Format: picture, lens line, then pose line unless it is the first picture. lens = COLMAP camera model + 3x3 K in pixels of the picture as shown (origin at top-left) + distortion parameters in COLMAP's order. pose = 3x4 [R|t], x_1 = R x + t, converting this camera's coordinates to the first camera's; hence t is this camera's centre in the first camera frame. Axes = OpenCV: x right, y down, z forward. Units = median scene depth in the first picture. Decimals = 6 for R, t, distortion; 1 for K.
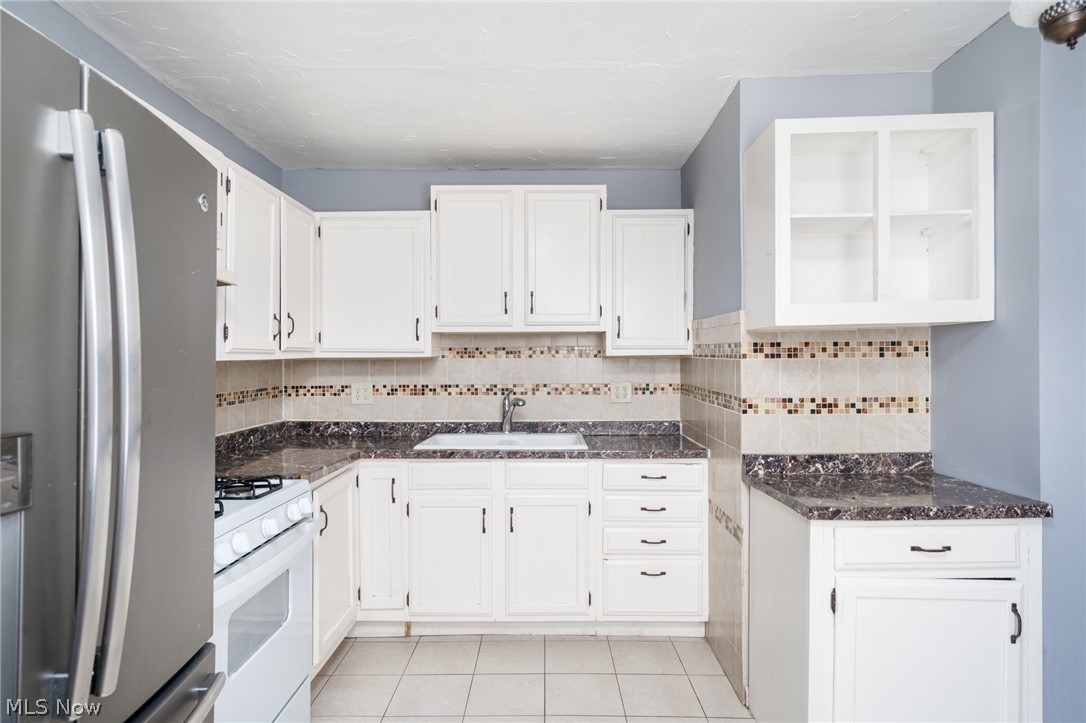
lens RADIAL K [[606.3, 0, 570.5], [0, 606.3, 370.1], [0, 0, 1]] dist [0.002129, 0.000771]
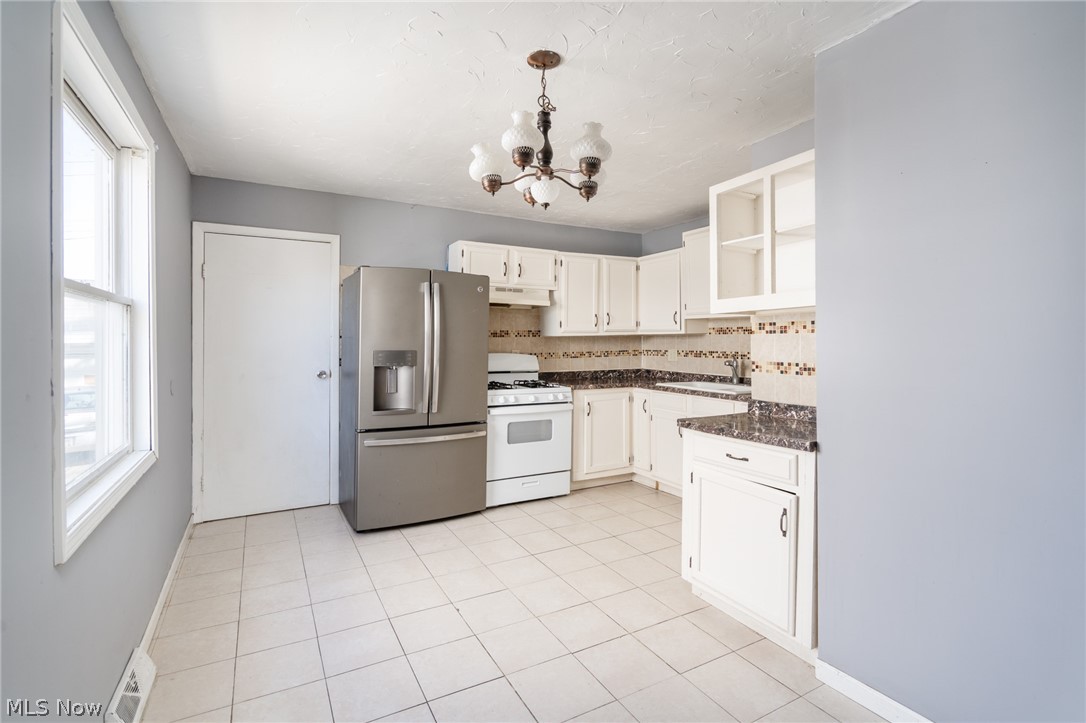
lens RADIAL K [[502.3, 0, 541.8], [0, 502.3, 343.8], [0, 0, 1]] dist [-0.002041, 0.000490]
pose [[0.493902, 0.011011, -0.869448, 0.880857], [-0.011658, 0.999914, 0.006040, 0.002682], [0.869440, 0.007153, 0.493988, -0.035426]]
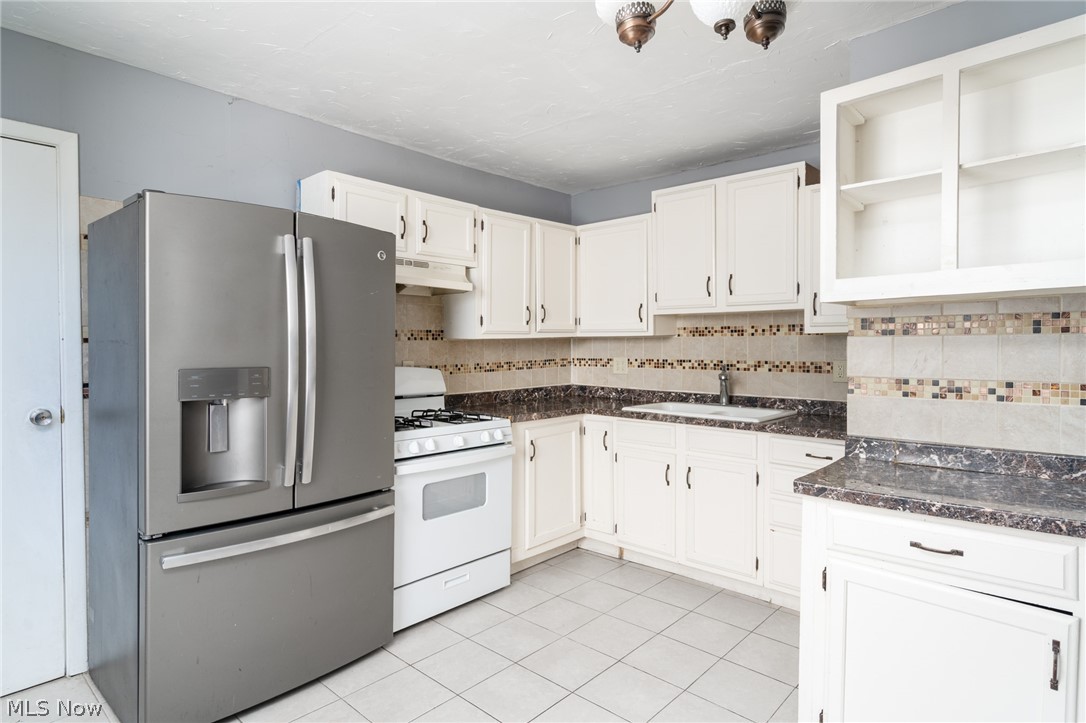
lens RADIAL K [[604.1, 0, 543.0], [0, 604.1, 361.5], [0, 0, 1]] dist [0.008160, 0.000434]
pose [[0.737073, 0.022978, -0.675422, 0.463739], [-0.008480, 0.999658, 0.024754, 0.001674], [0.675759, -0.012518, 0.737016, -0.024791]]
